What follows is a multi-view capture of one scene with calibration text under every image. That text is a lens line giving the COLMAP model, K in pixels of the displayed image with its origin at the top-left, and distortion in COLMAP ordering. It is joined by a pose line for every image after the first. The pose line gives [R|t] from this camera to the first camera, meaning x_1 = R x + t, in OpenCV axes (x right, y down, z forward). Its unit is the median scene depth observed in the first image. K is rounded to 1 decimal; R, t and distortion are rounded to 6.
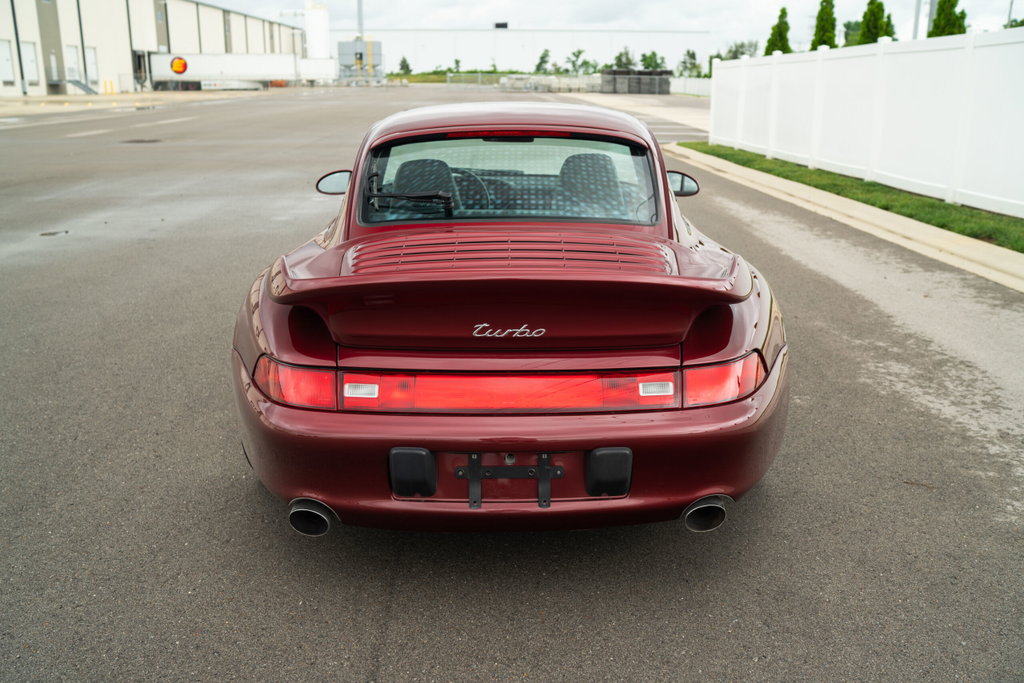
lens RADIAL K [[981.4, 0, 508.7], [0, 981.4, 348.3], [0, 0, 1]] dist [-0.045674, 0.000000]
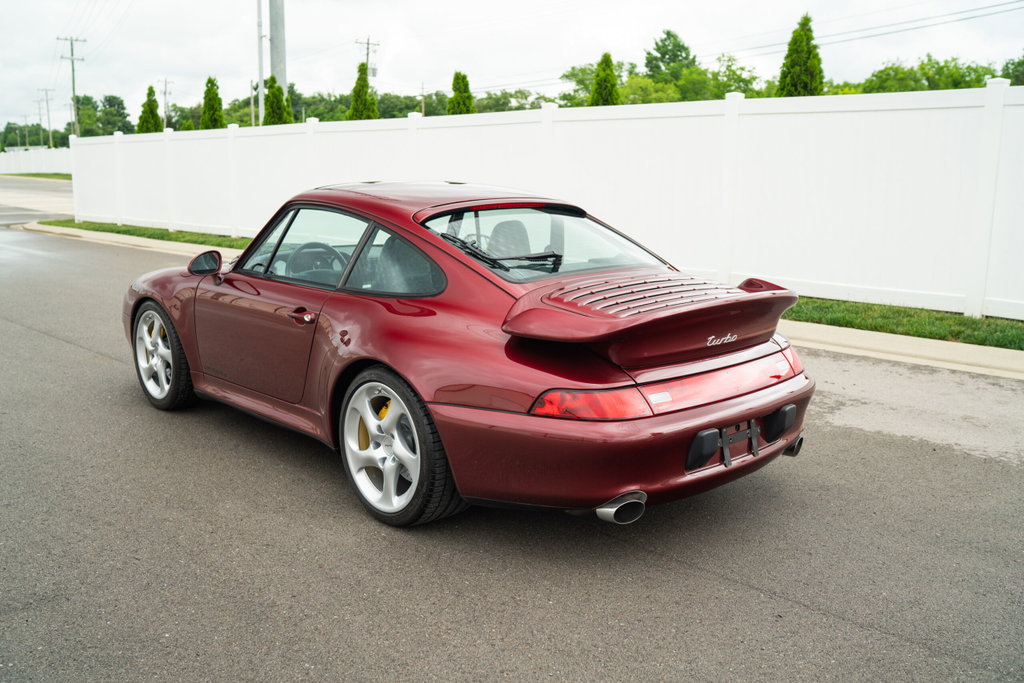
lens RADIAL K [[981.4, 0, 515.8], [0, 981.4, 338.5], [0, 0, 1]] dist [-0.045674, 0.000000]
pose [[0.741287, -0.120206, 0.660336, -1.073031], [0.173476, 0.984716, -0.015488, -0.044862], [-0.648382, 0.126034, 0.750810, 0.115543]]
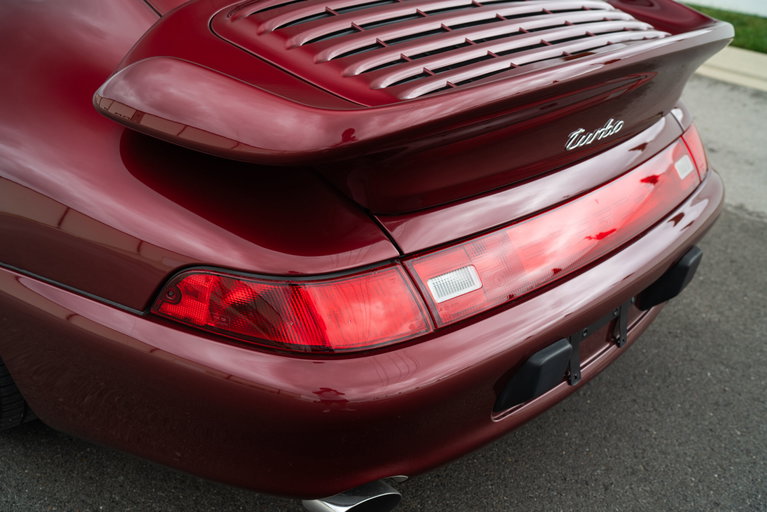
lens RADIAL K [[735.1, 0, 380.4], [0, 735.1, 255.6], [0, 0, 1]] dist [-0.045674, 0.000000]
pose [[0.724400, -0.301934, 0.619742, -0.414046], [0.115174, 0.939357, 0.323024, -0.109346], [-0.679691, -0.162620, 0.715245, 0.669504]]
